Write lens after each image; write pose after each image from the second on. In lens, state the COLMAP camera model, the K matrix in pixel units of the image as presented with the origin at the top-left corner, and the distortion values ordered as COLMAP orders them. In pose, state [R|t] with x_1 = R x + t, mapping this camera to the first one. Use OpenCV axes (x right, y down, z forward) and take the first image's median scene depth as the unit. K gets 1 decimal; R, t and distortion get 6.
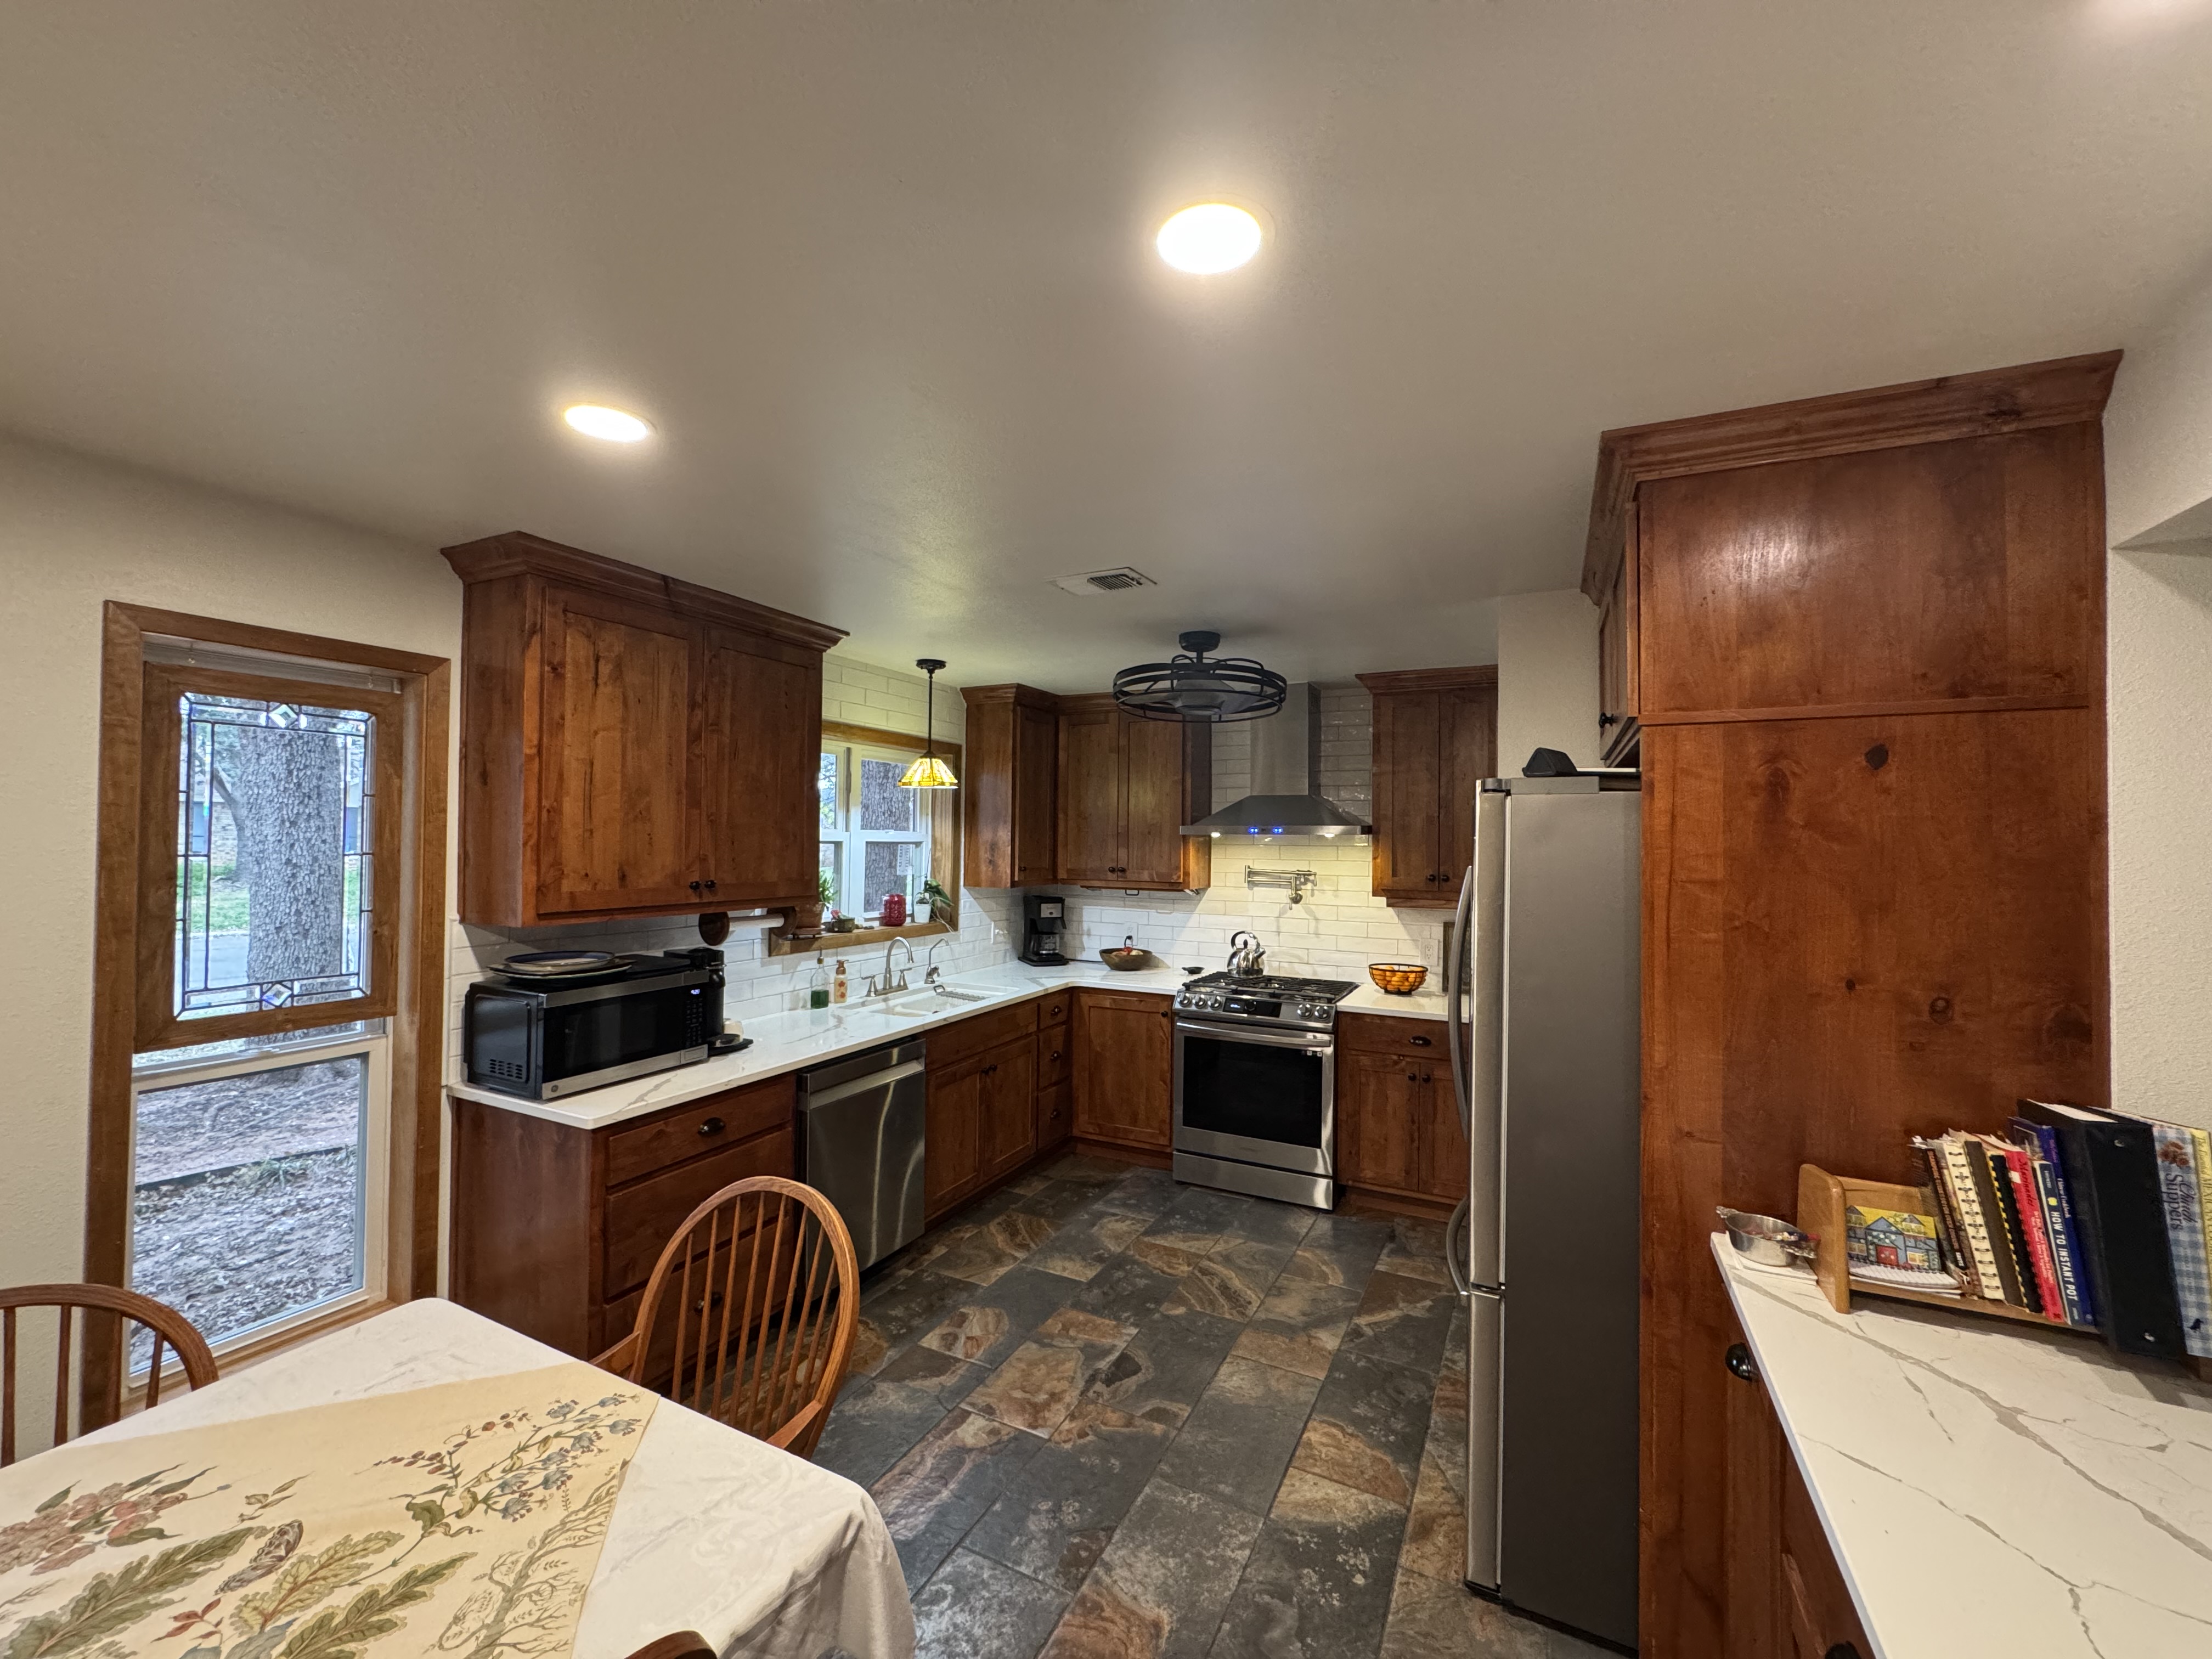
lens RADIAL K [[878.9, 0, 1108.5], [0, 878.9, 826.7], [0, 0, 1]] dist [-0.003494, 0.000509]
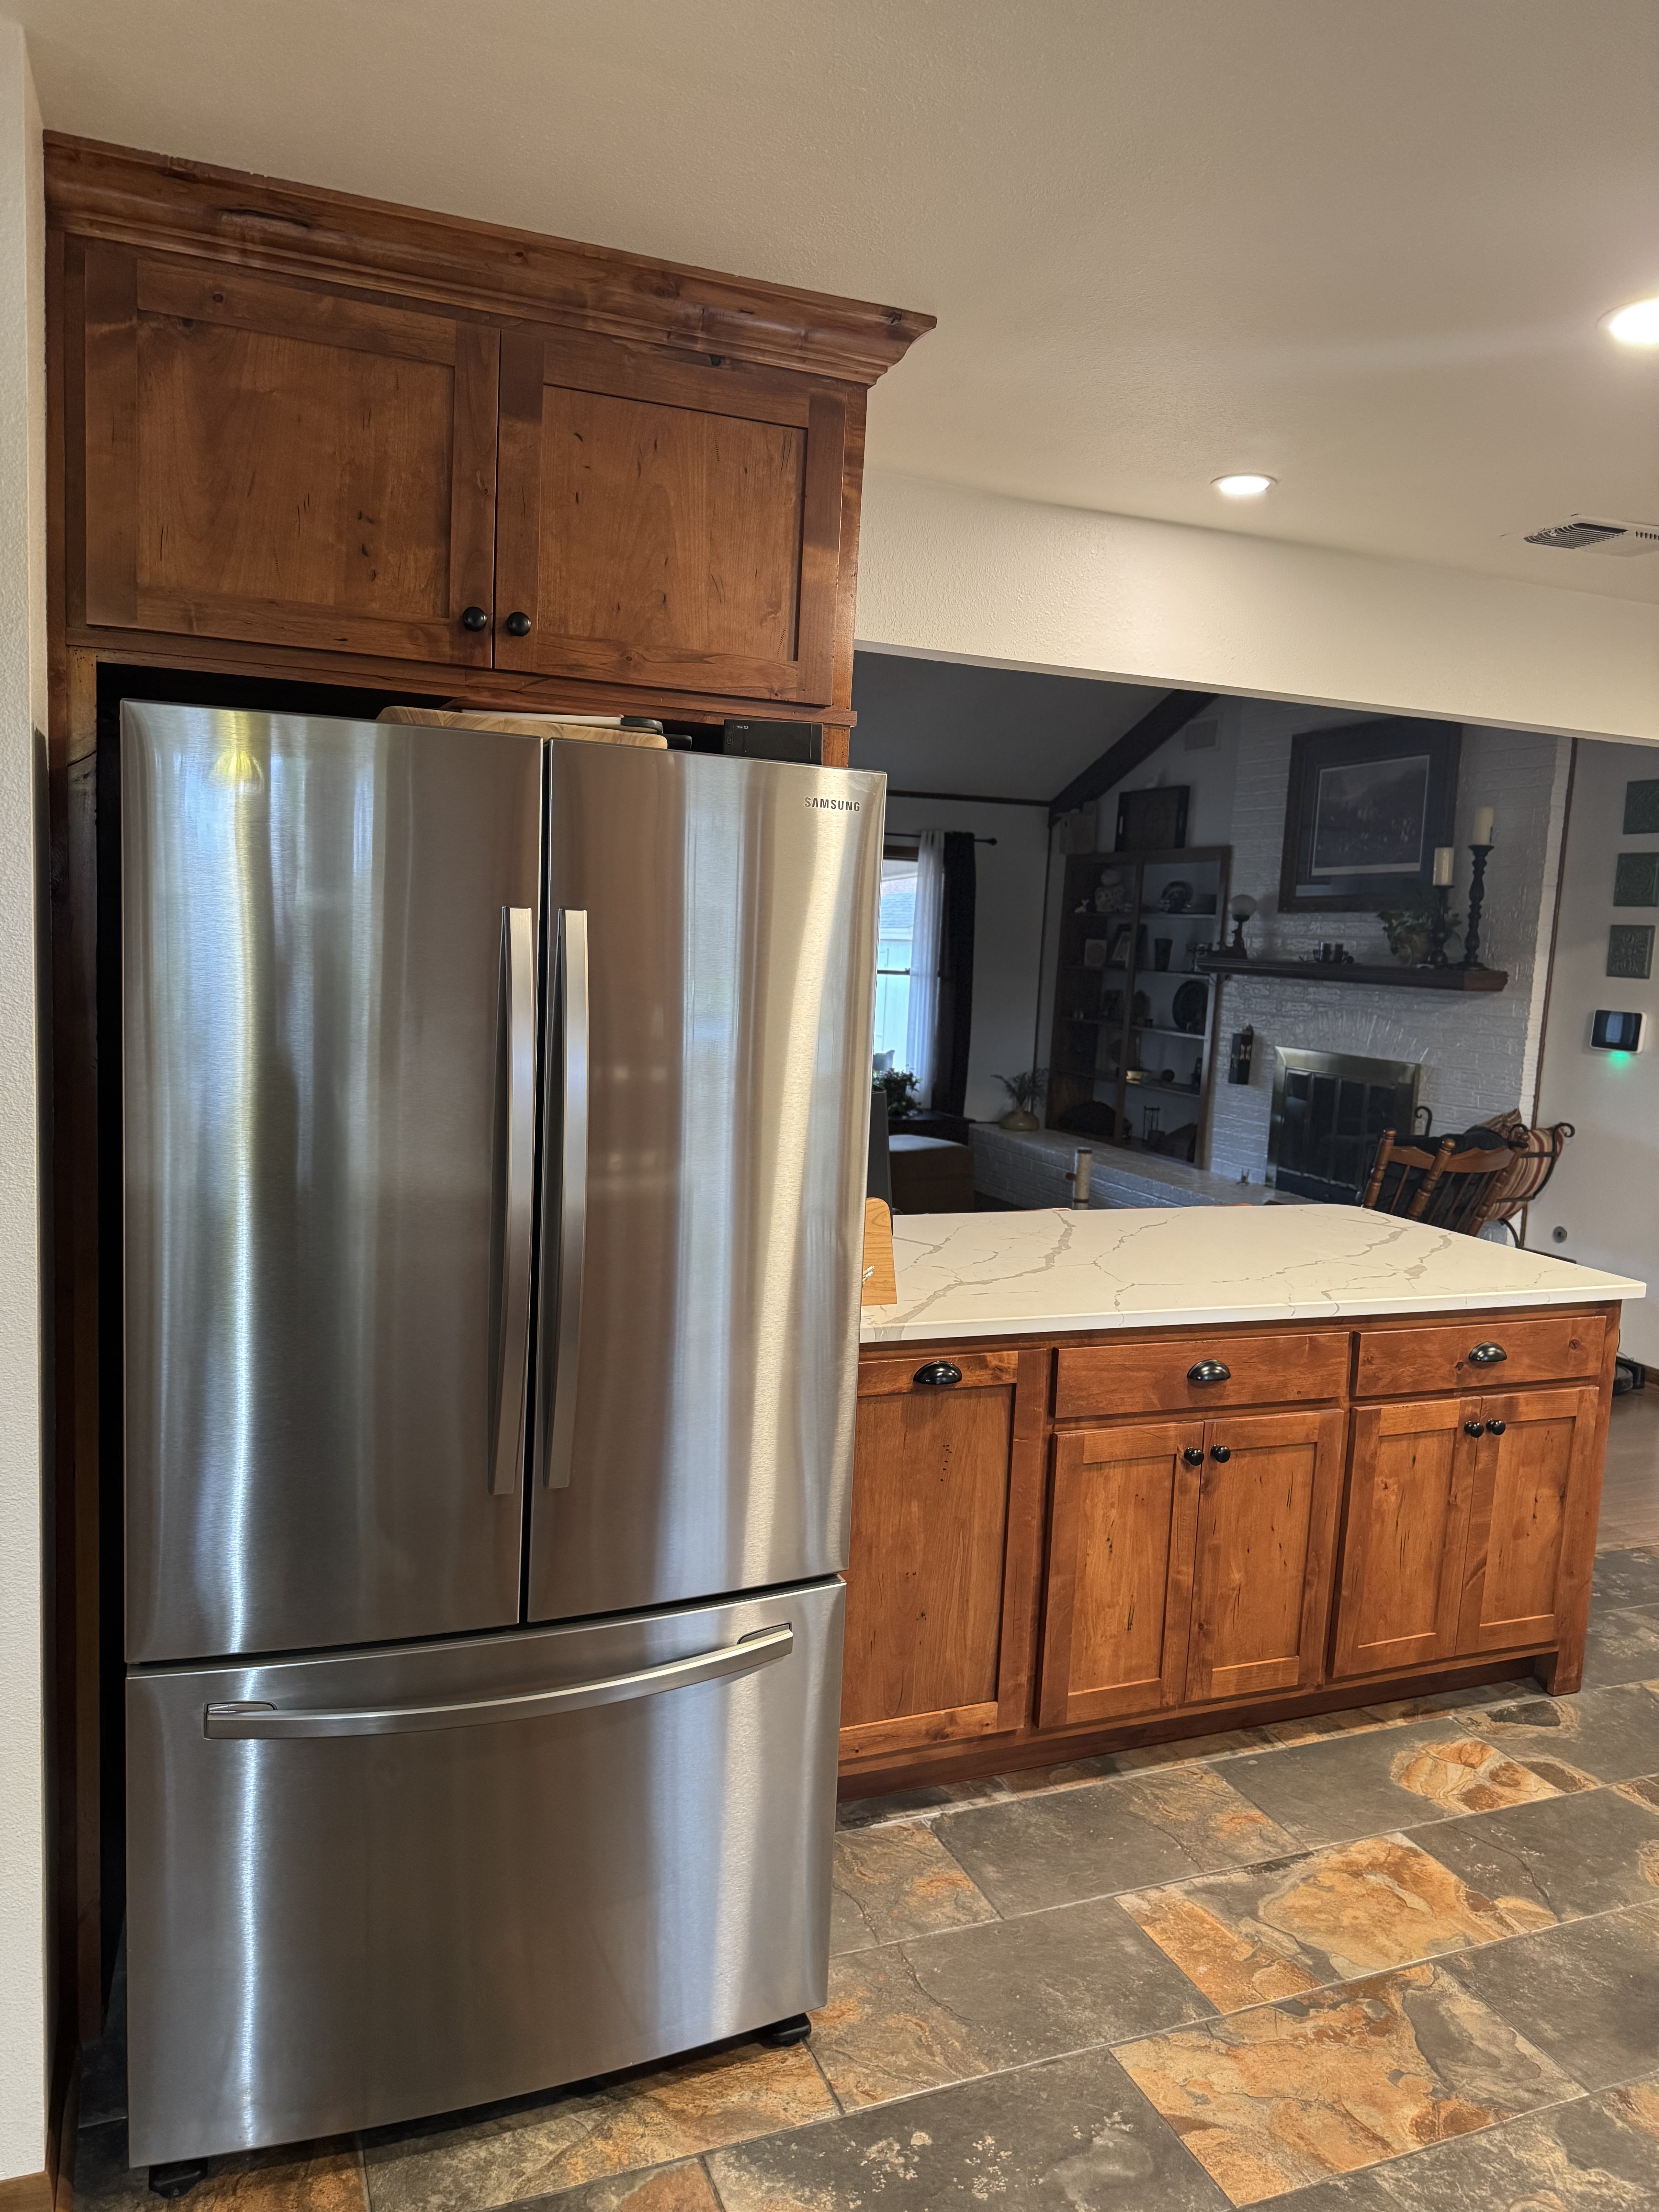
lens RADIAL K [[1564.1, 0, 824.6], [0, 1564.1, 1115.2], [0, 0, 1]] dist [0.044222, -0.057180]
pose [[-0.750474, -0.123455, 0.649267, -0.128940], [-0.064830, 0.991412, 0.113577, 0.027989], [-0.657713, 0.043145, -0.752032, 0.864361]]
